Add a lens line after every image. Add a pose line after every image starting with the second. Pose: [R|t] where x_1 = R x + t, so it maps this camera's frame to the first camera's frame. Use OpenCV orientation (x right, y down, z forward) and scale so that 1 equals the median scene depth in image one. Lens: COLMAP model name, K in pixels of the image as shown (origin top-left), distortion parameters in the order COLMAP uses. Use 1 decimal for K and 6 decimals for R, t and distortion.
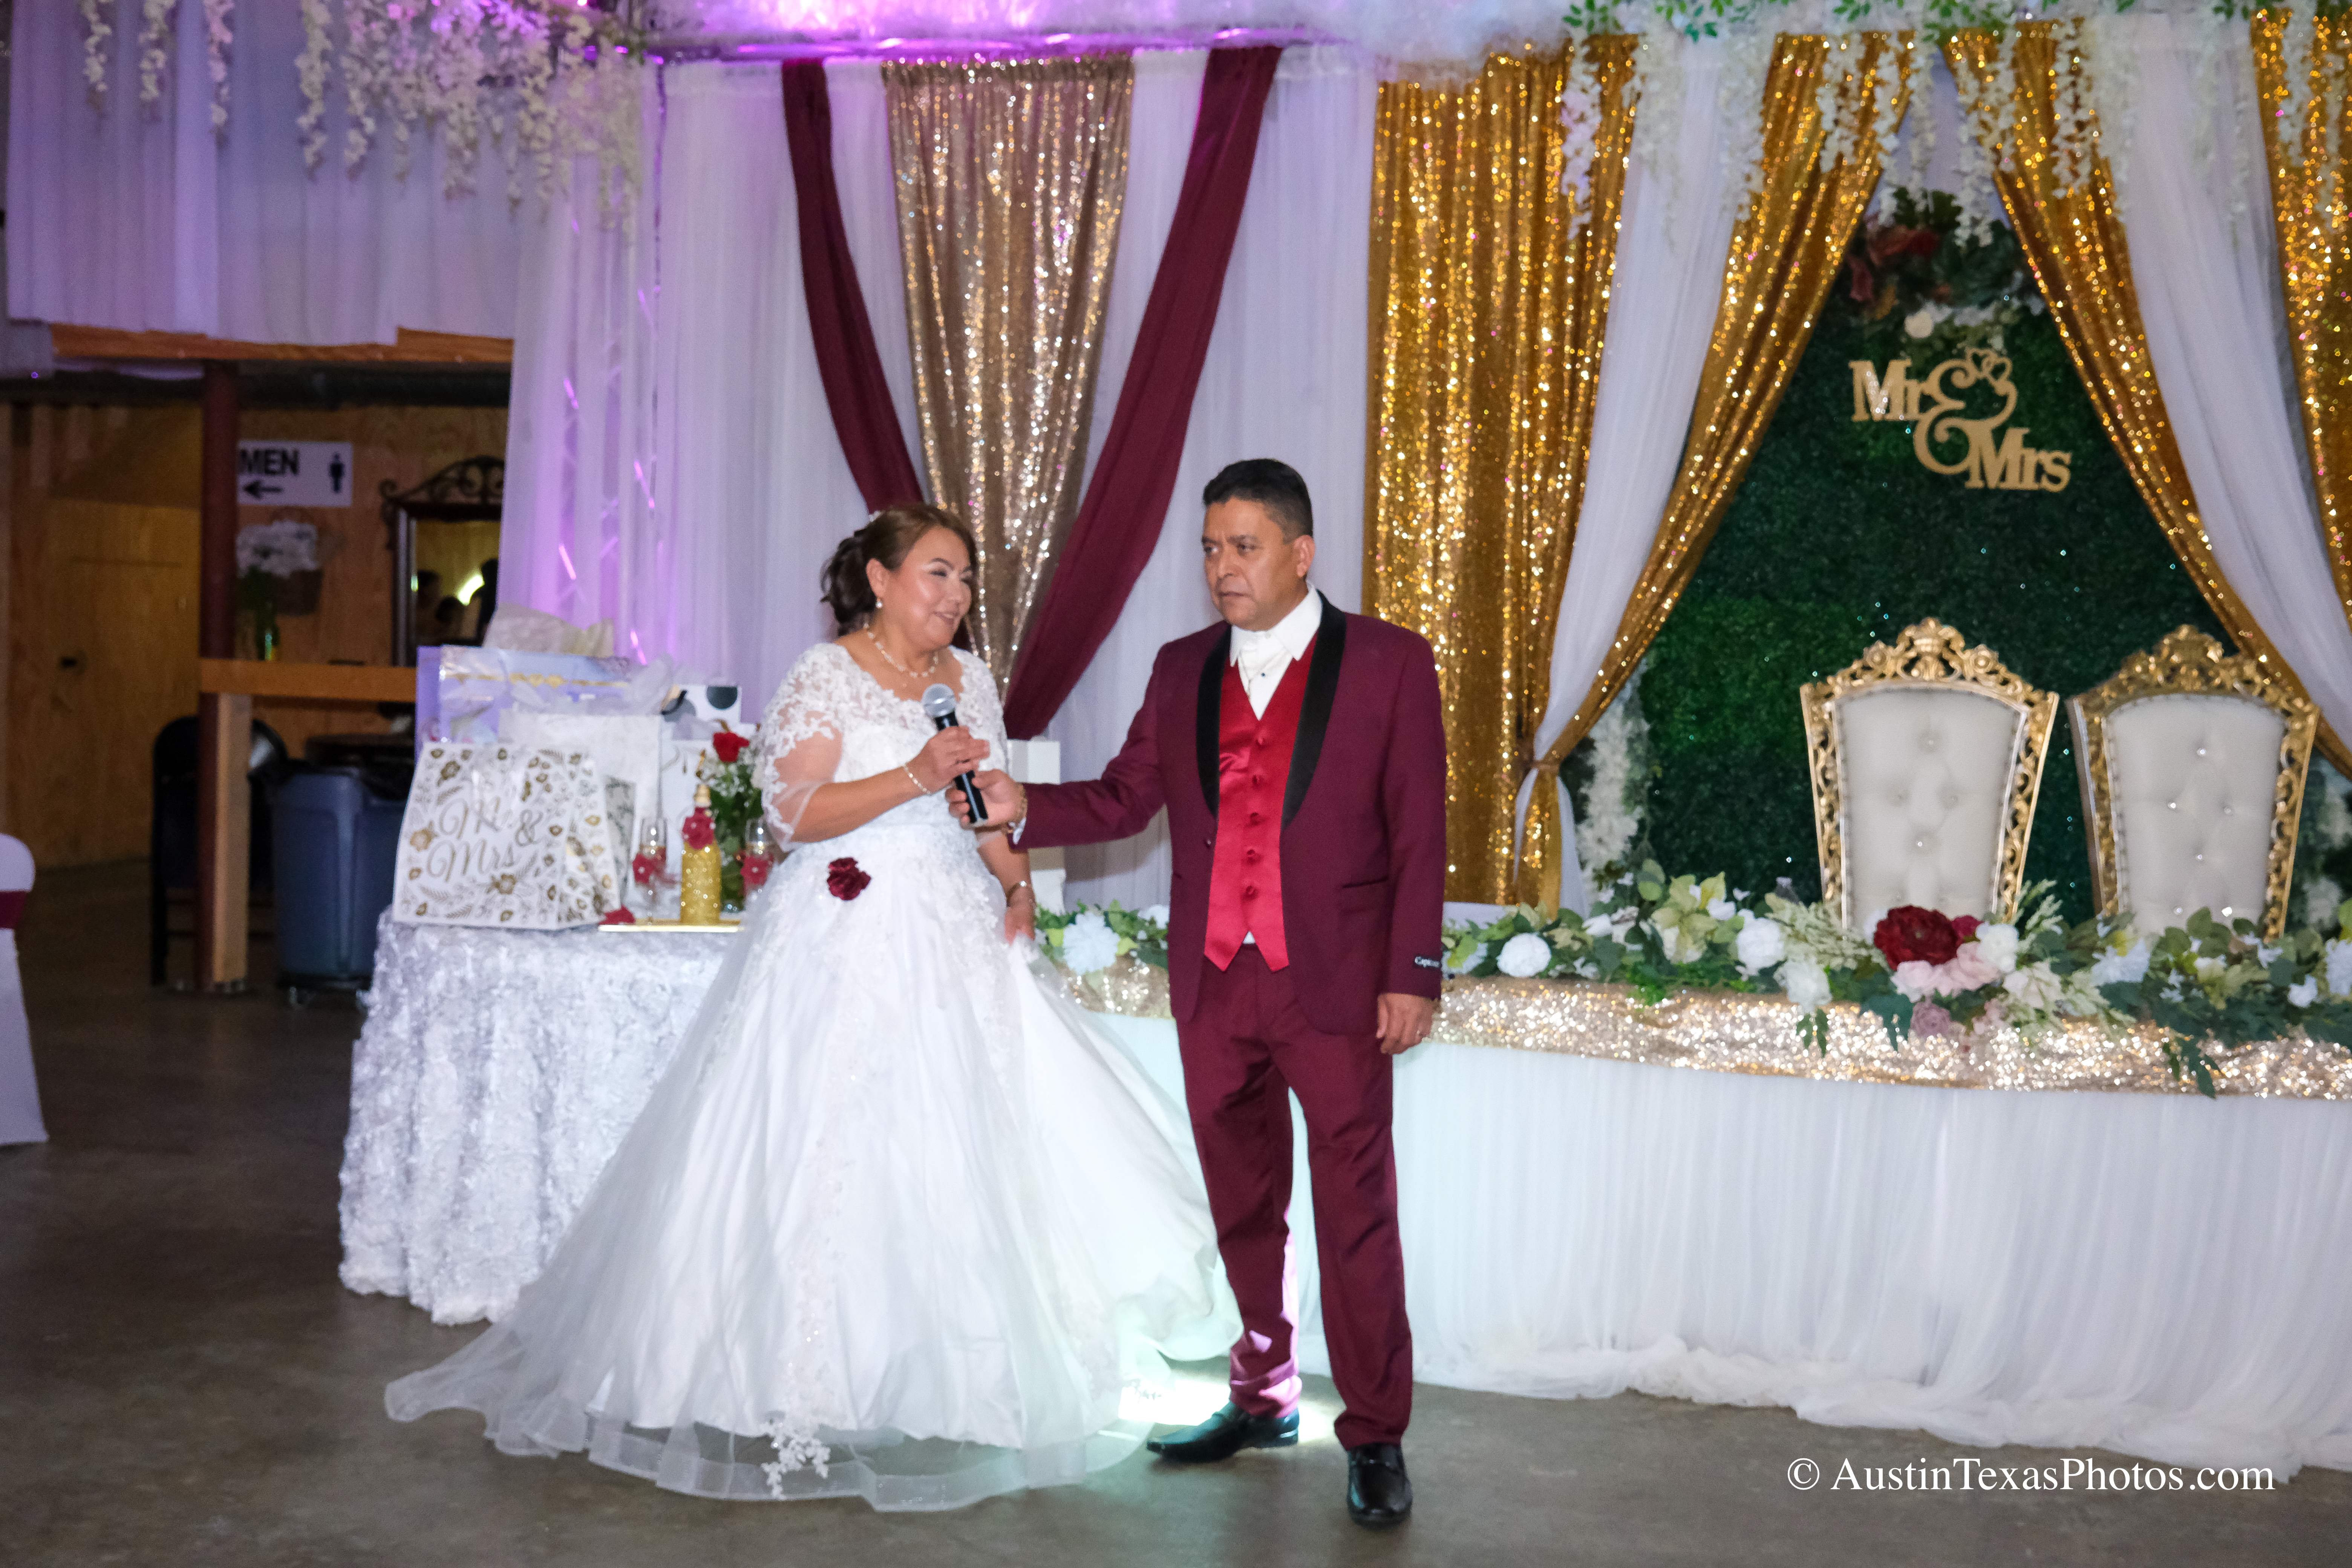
lens RADIAL K [[2901.6, 0, 1165.4], [0, 2901.6, 786.7], [0, 0, 1]] dist [0.036909, 0.000000]
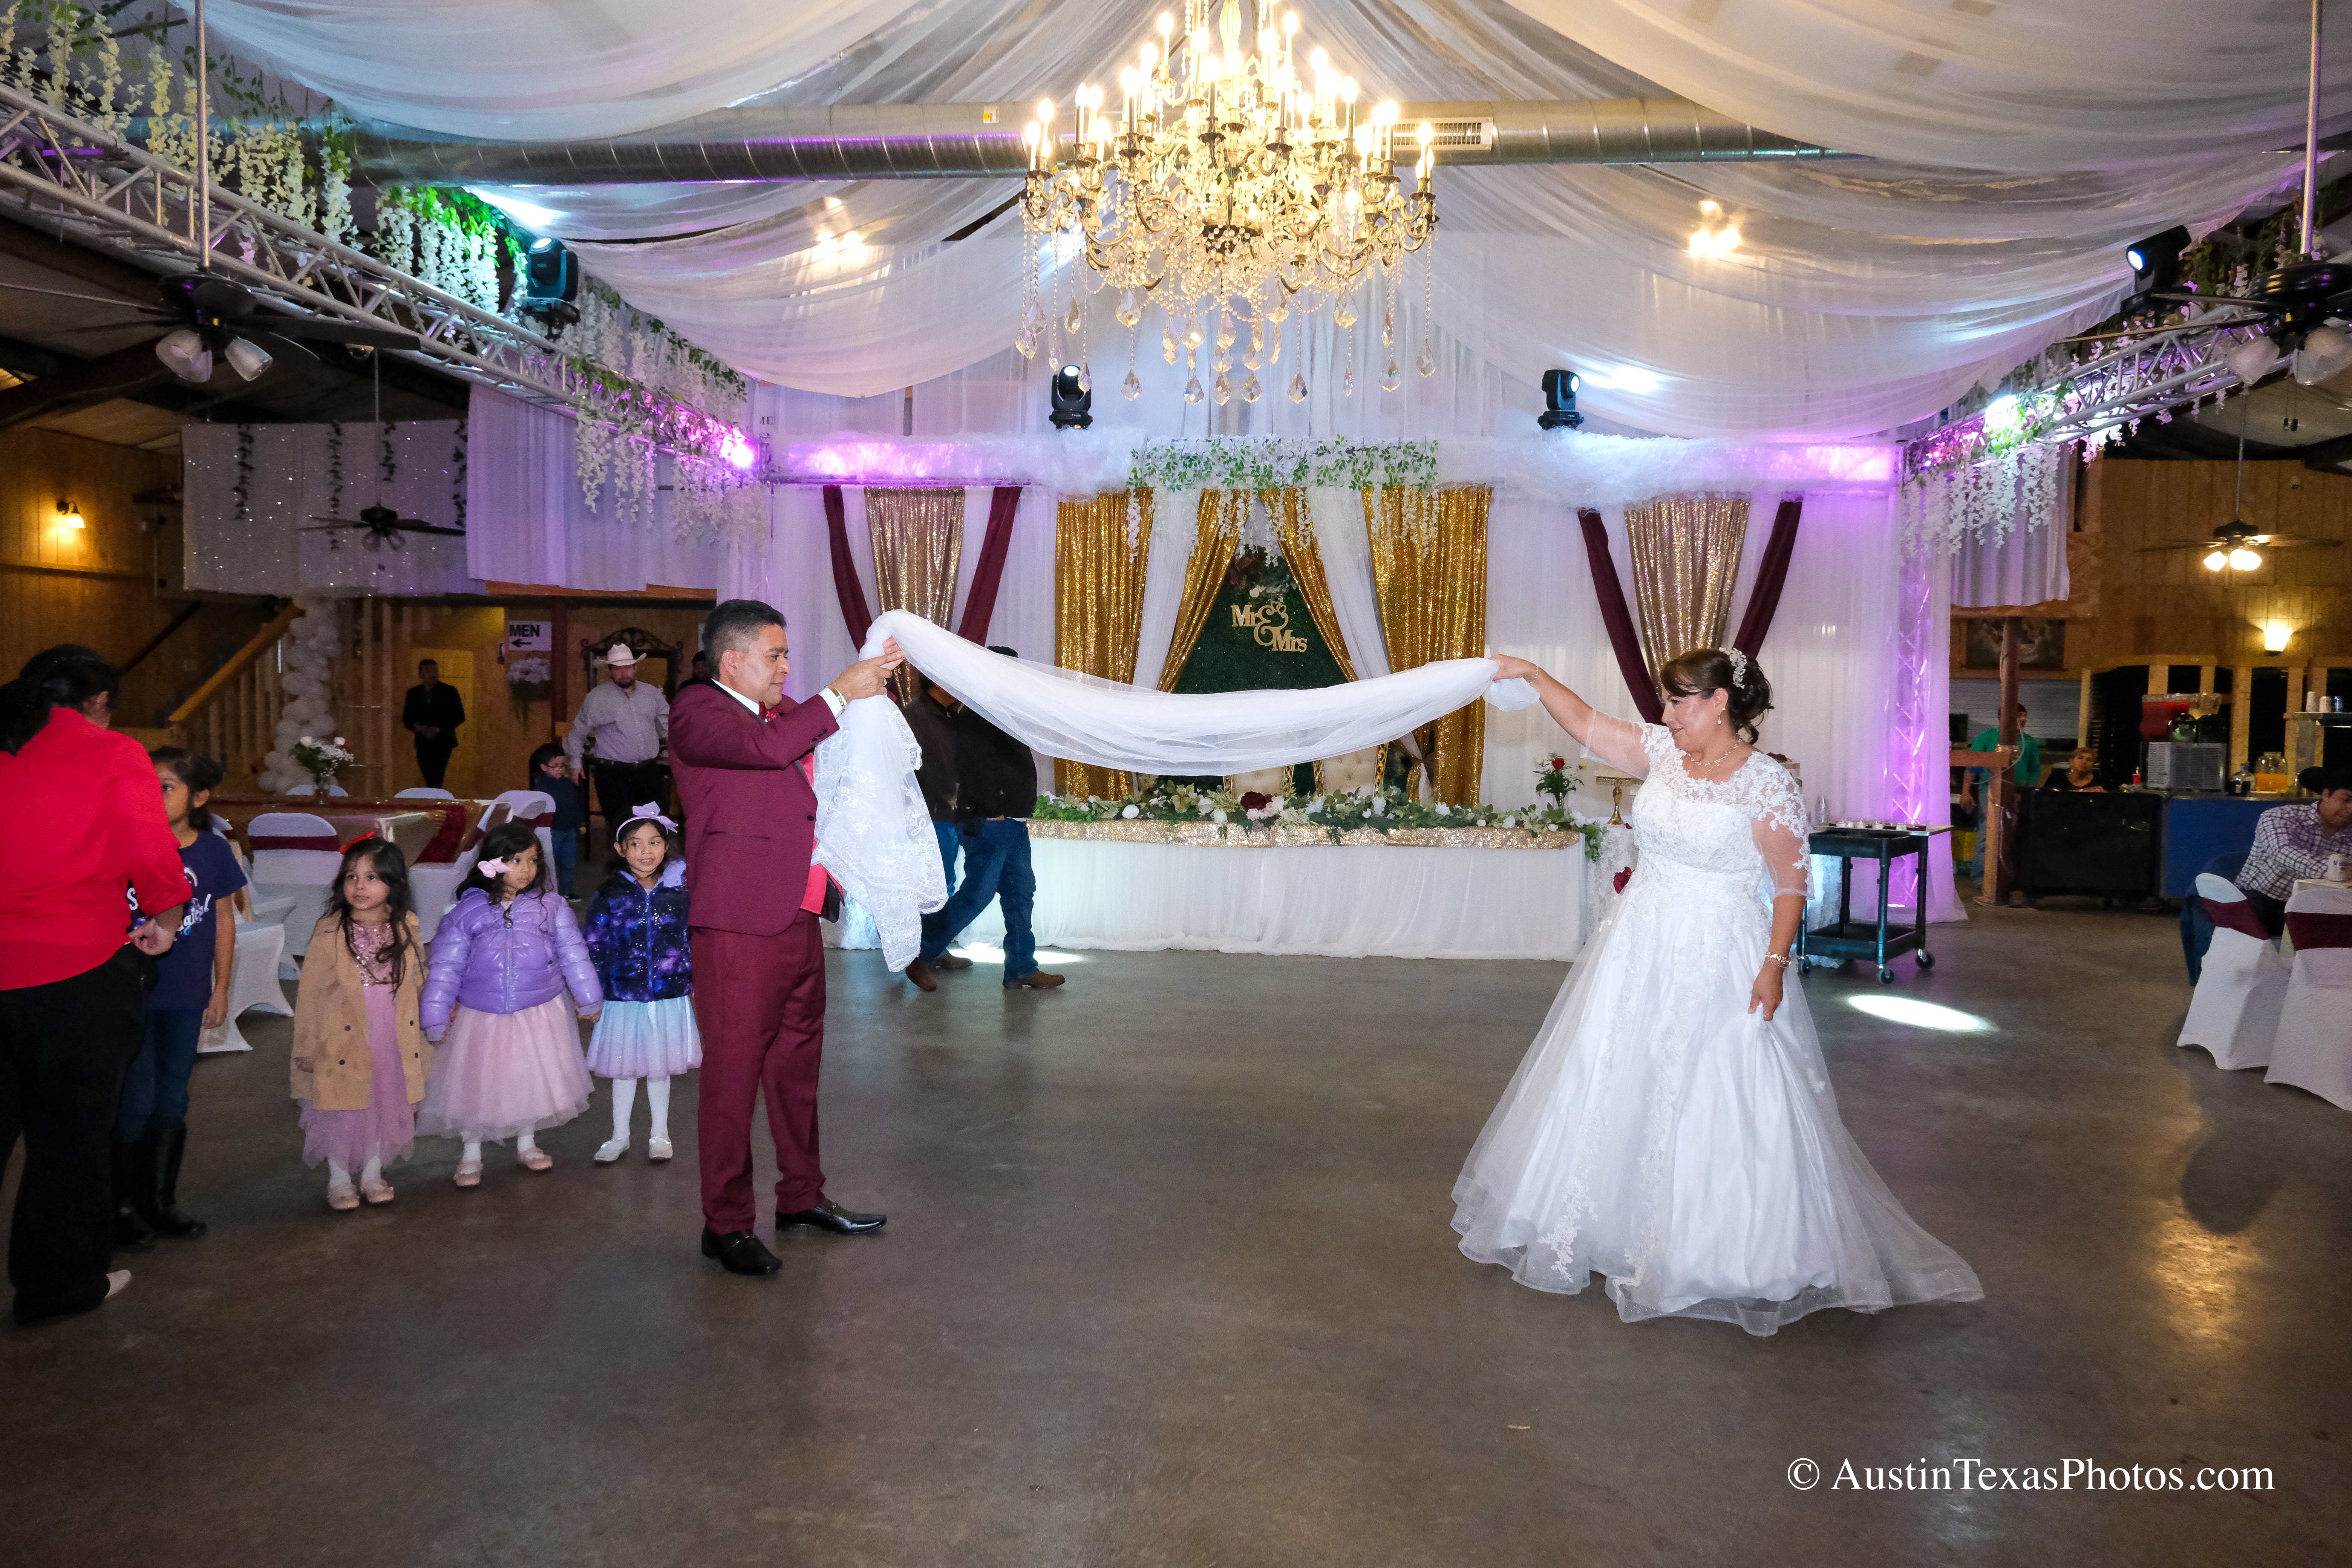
lens RADIAL K [[1404.8, 0, 1178.4], [0, 1404.8, 779.5], [0, 0, 1]] dist [-0.019537, 0.003455]
pose [[0.982299, -0.023743, 0.185809, -0.069123], [0.022937, 0.999716, 0.006491, 0.010540], [-0.185910, -0.002114, 0.982565, -0.318539]]
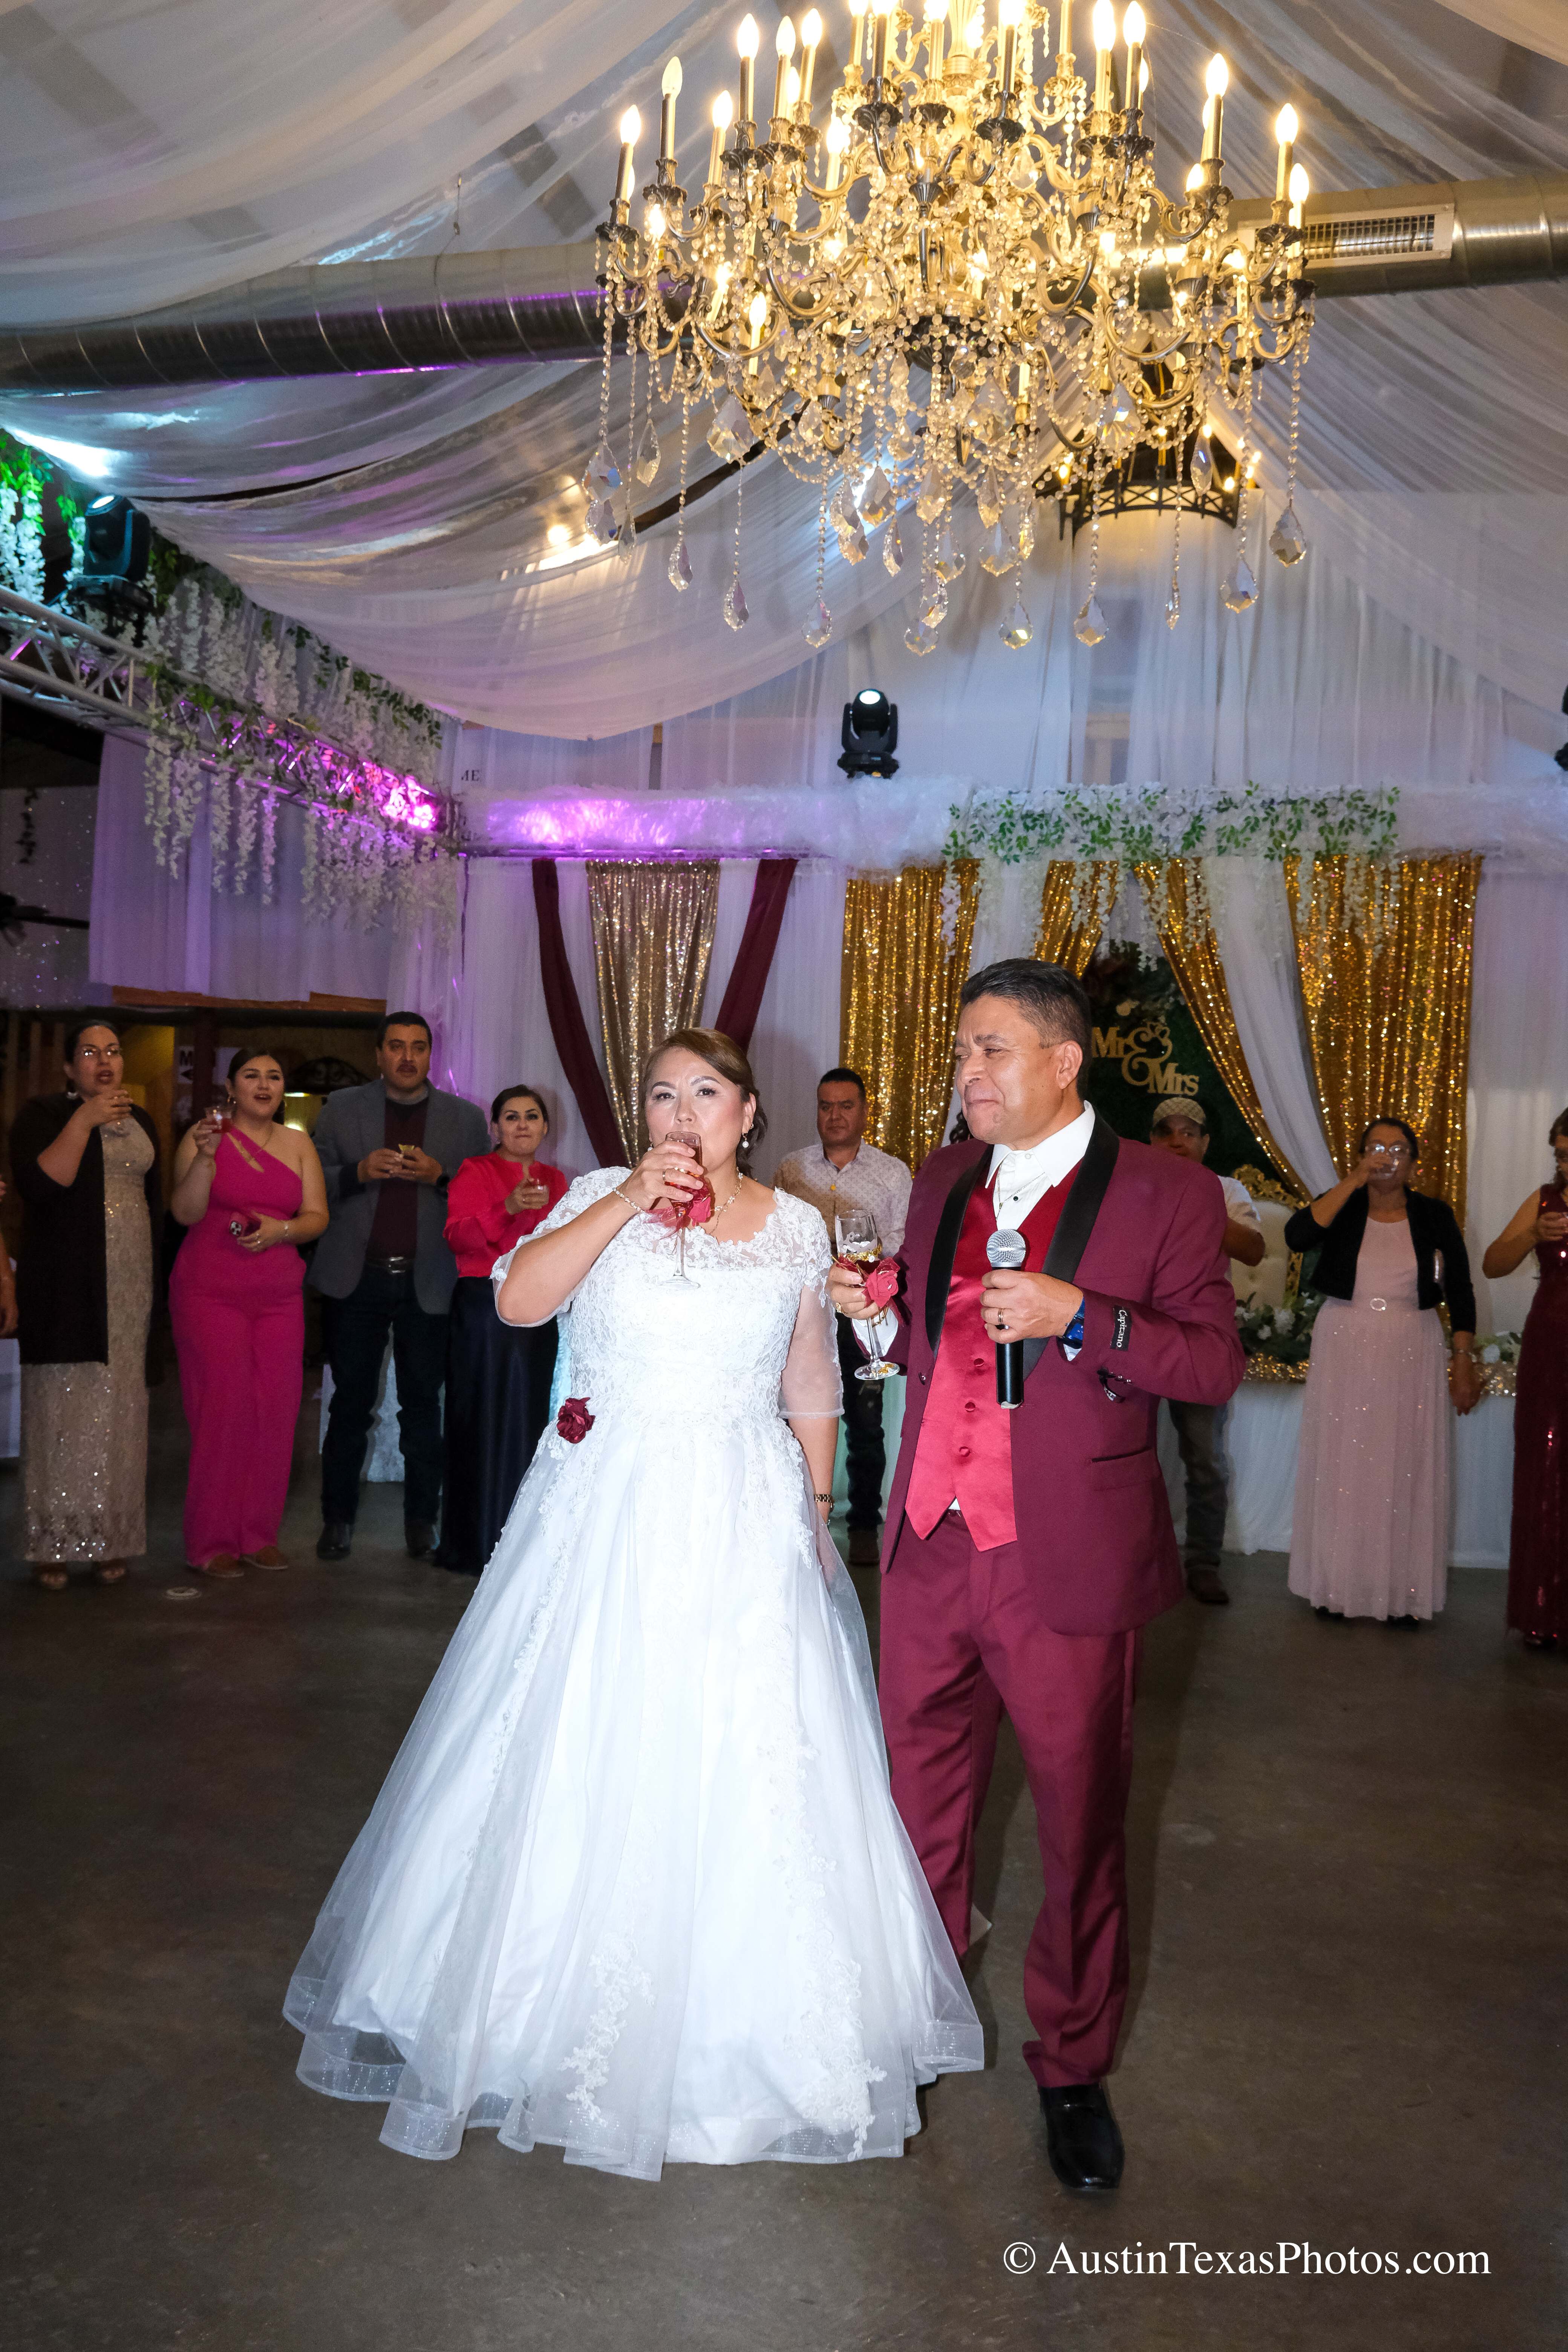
lens RADIAL K [[1847.8, 0, 790.3], [0, 1847.8, 1187.2], [0, 0, 1]] dist [0.008669, -0.007770]
pose [[0.999217, 0.009538, 0.038401, -0.010118], [-0.007946, 0.999111, -0.041412, 0.013485], [-0.038762, 0.041074, 0.998404, -0.224447]]
